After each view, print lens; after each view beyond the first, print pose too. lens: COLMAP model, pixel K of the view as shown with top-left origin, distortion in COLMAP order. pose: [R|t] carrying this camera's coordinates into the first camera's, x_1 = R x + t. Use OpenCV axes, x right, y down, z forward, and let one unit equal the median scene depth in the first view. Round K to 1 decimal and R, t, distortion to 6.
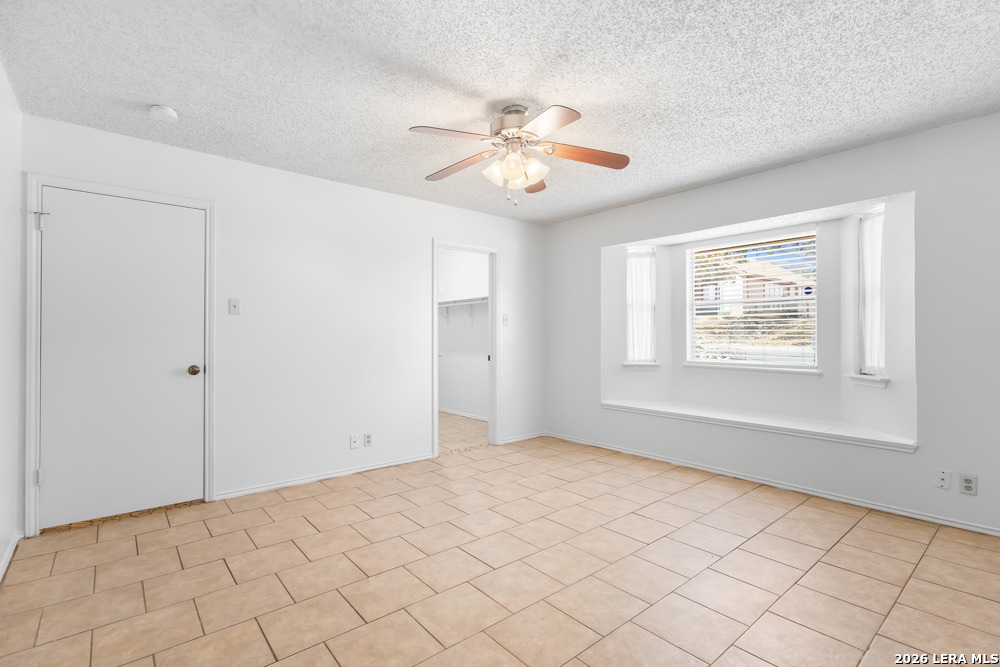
lens RADIAL K [[459.0, 0, 499.3], [0, 459.0, 332.4], [0, 0, 1]] dist [-0.002952, 0.000673]
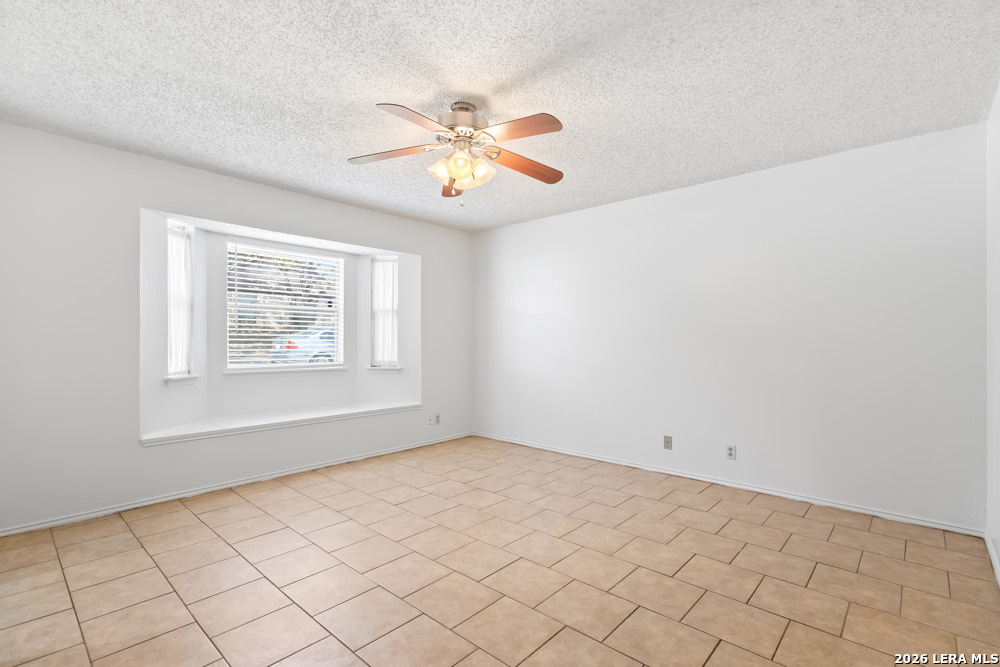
lens RADIAL K [[459.0, 0, 499.9], [0, 459.0, 339.8], [0, 0, 1]] dist [-0.002952, 0.000673]
pose [[-0.130206, 0.000546, 0.991487, -0.786988], [-0.010121, 0.999947, -0.001880, 0.004860], [-0.991435, -0.010279, -0.130193, 0.877198]]
